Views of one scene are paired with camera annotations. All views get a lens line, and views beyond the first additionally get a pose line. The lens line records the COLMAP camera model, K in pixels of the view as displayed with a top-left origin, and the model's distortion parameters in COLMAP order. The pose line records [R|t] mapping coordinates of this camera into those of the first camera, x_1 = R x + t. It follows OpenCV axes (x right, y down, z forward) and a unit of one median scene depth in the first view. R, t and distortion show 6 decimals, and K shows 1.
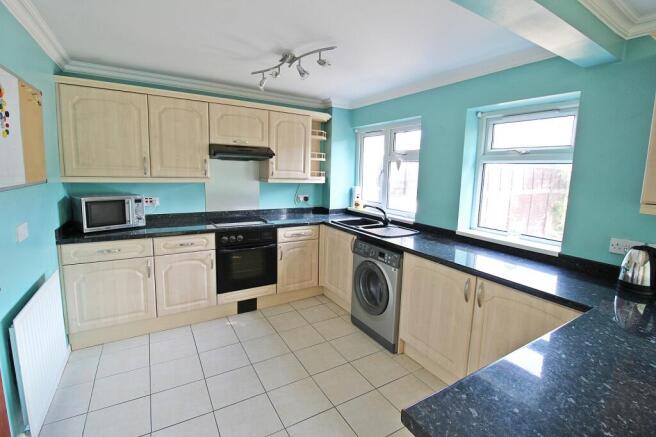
lens RADIAL K [[303.1, 0, 333.1], [0, 303.1, 215.5], [0, 0, 1]] dist [-0.008413, -0.005817]
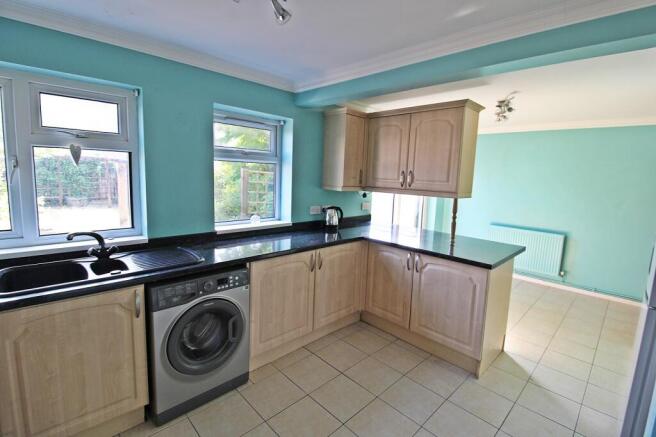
lens RADIAL K [[303.1, 0, 329.4], [0, 303.1, 215.0], [0, 0, 1]] dist [-0.008413, -0.005817]
pose [[-0.221090, -0.168309, 0.960620, -0.530636], [0.103741, 0.975348, 0.194766, -0.135081], [-0.969720, 0.142717, -0.198180, 0.770274]]
